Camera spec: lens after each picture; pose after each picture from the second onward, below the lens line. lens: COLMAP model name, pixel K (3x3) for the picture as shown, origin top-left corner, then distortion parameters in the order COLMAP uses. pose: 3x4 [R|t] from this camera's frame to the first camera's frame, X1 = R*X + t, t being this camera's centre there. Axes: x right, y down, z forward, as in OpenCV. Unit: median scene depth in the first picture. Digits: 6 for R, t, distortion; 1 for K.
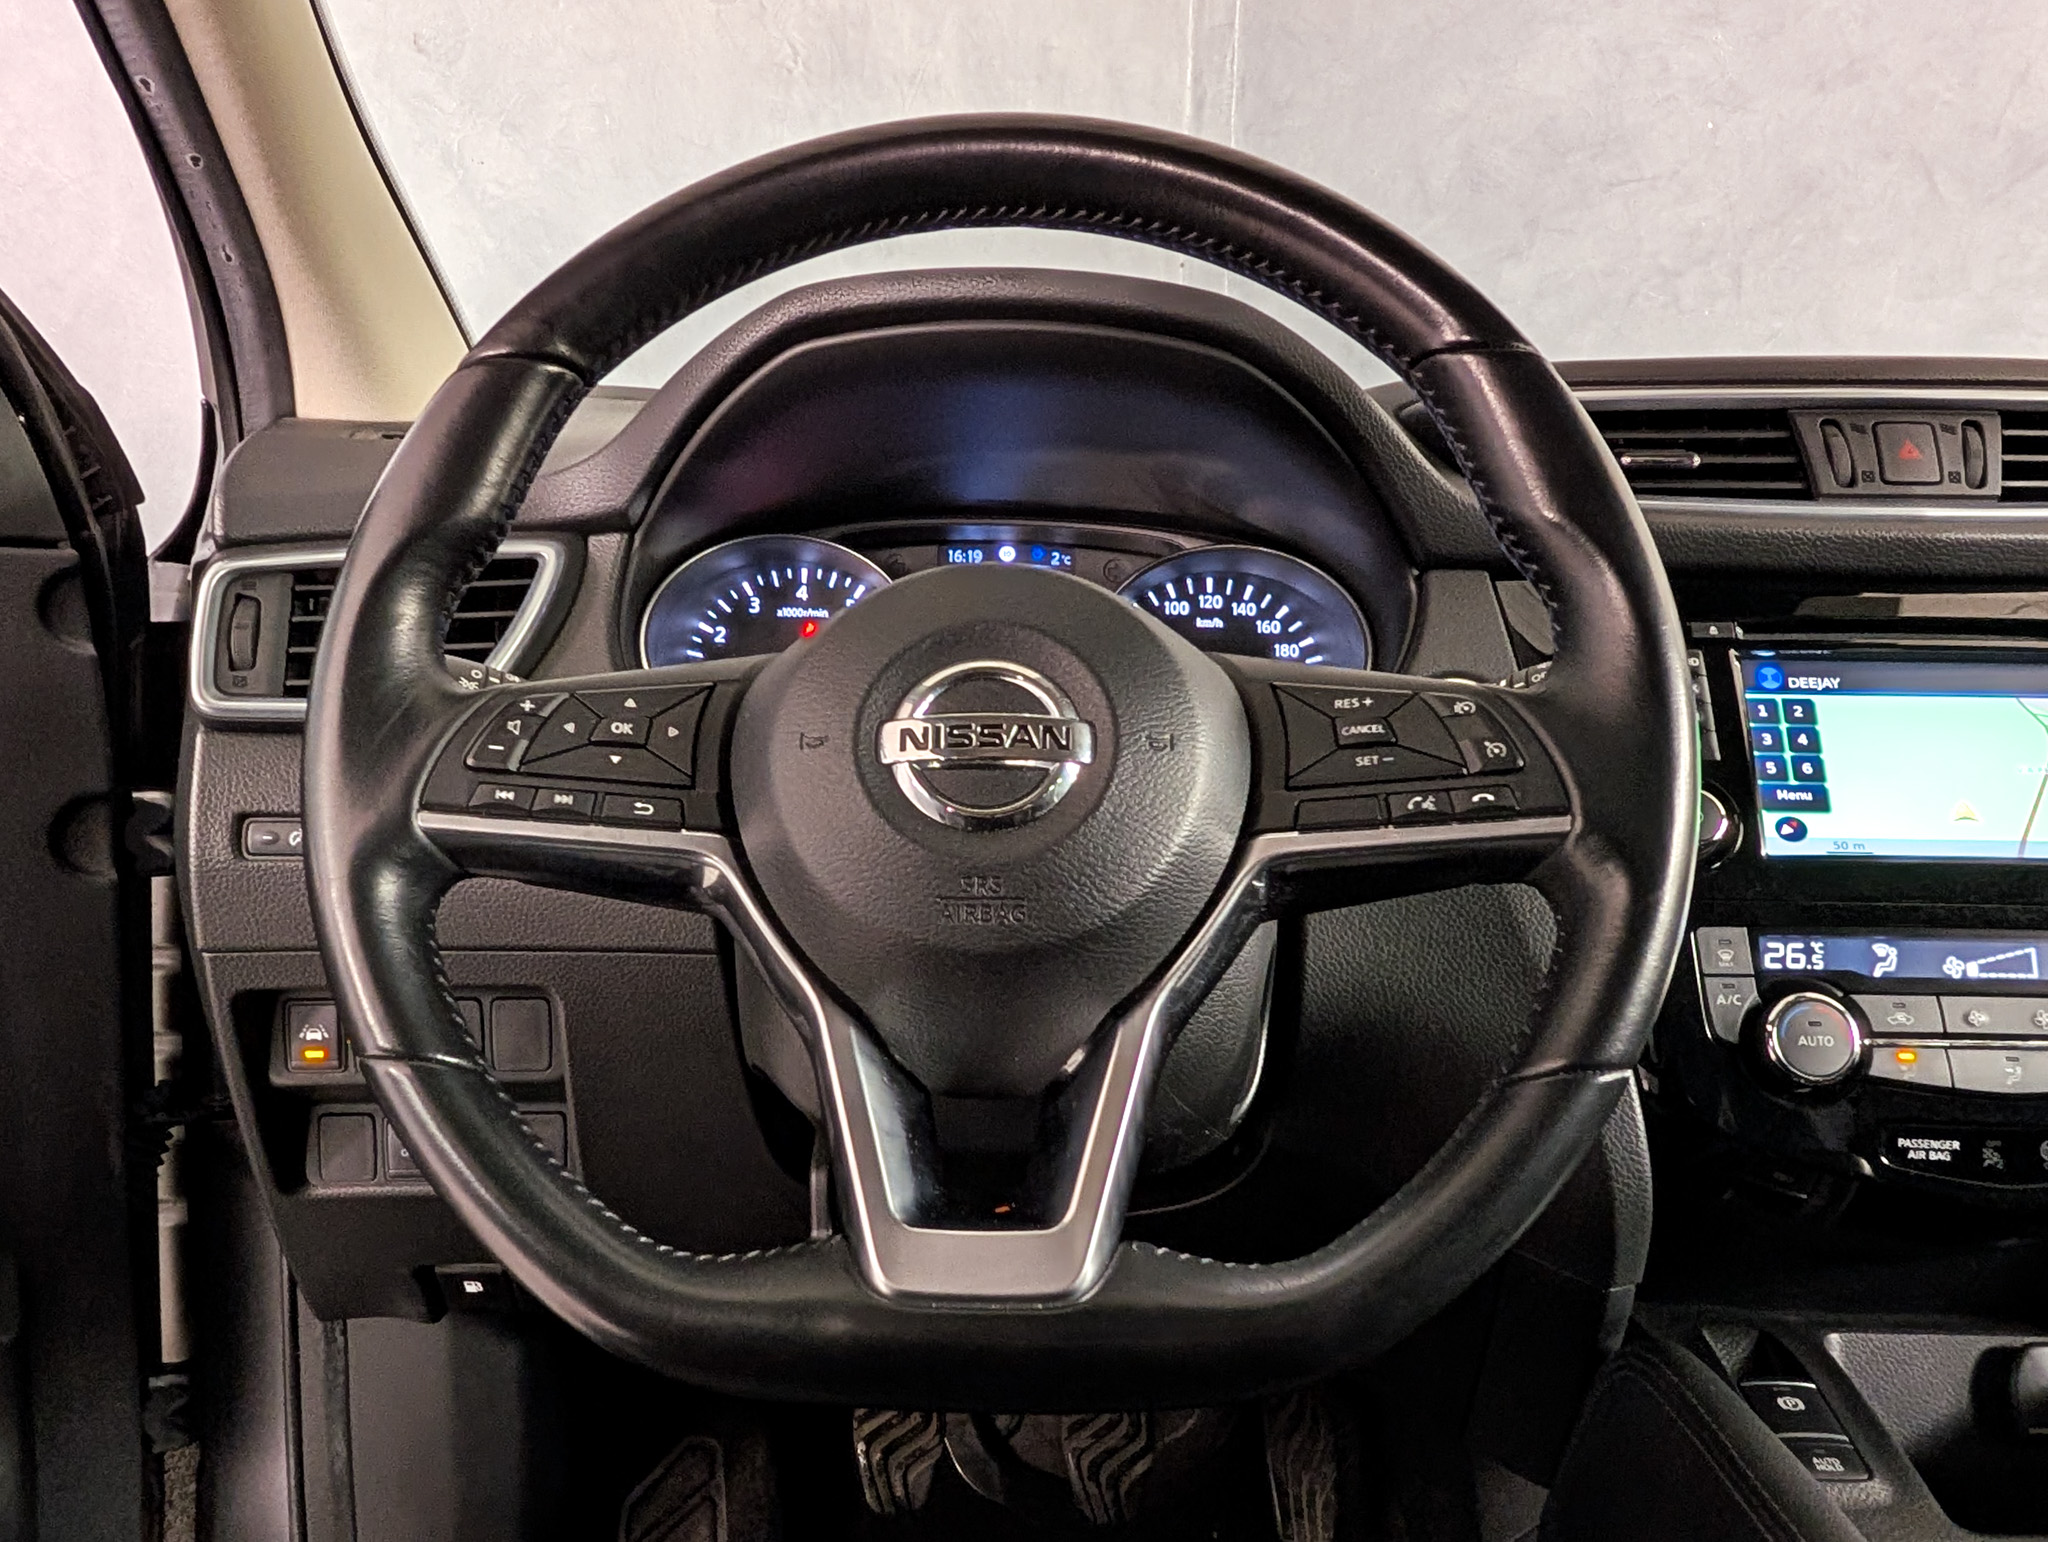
lens RADIAL K [[1756.7, 0, 981.9], [0, 1756.7, 800.3], [0, 0, 1]] dist [0.004072, 0.011059]
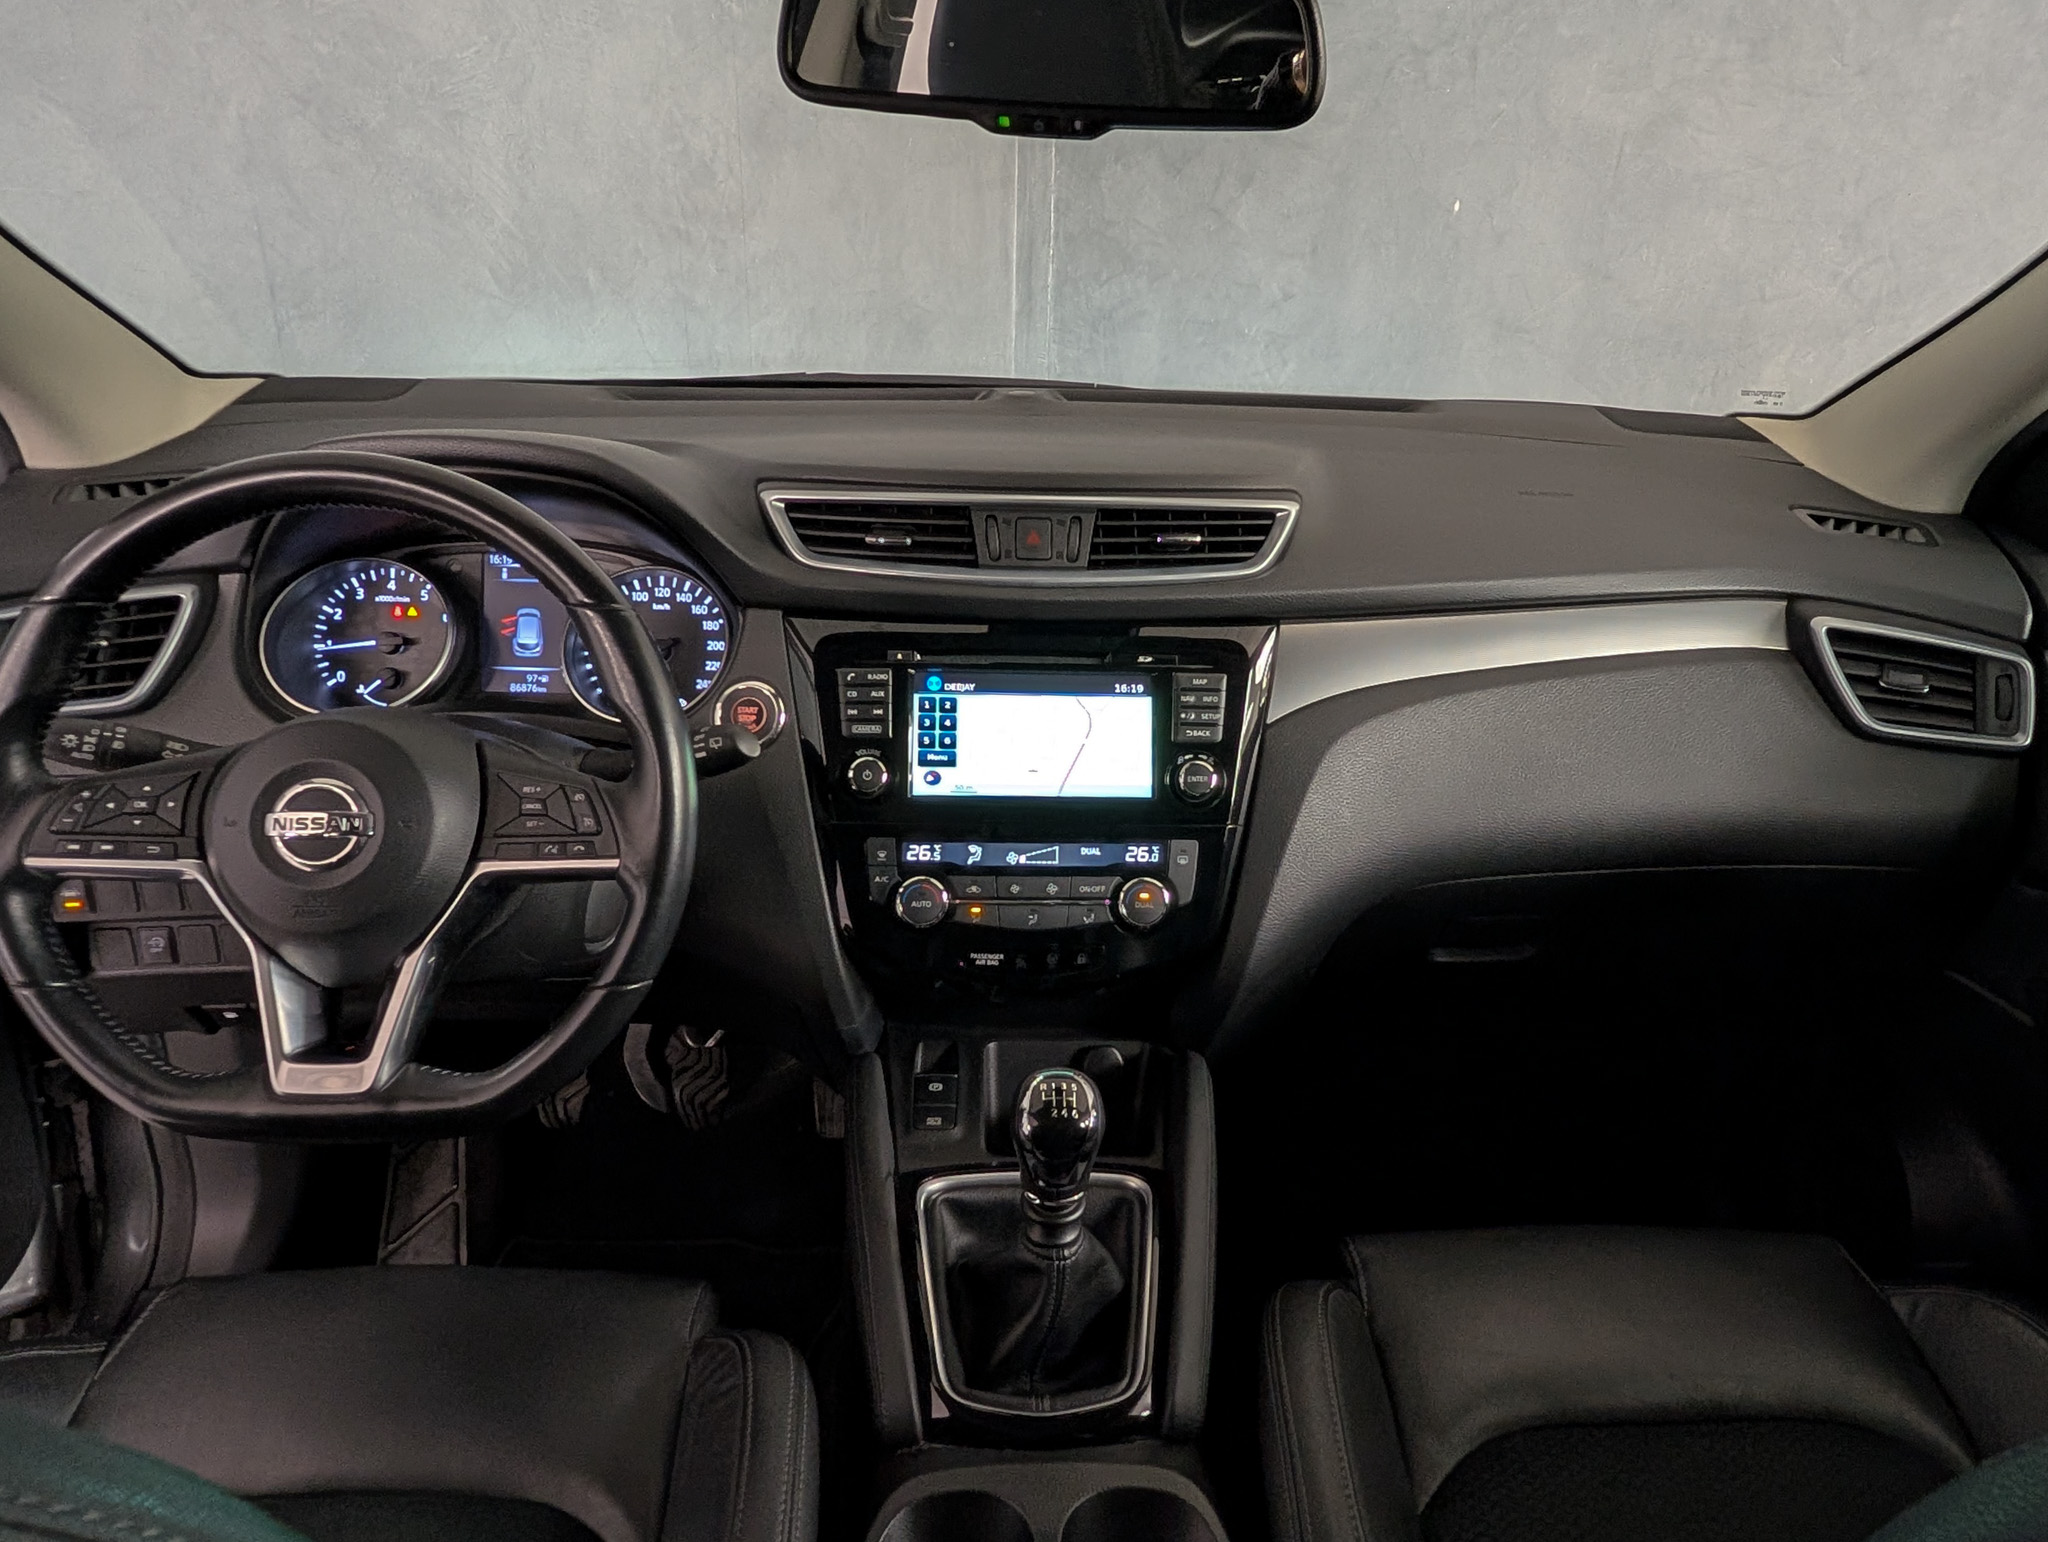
lens RADIAL K [[1577.0, 0, 1082.1], [0, 1577.0, 802.8], [0, 0, 1]] dist [-0.003338, 0.006675]
pose [[0.997107, -0.011462, 0.075136, 0.454458], [-0.006088, 0.973343, 0.229273, -0.293318], [-0.075762, -0.229067, 0.970458, -0.484428]]
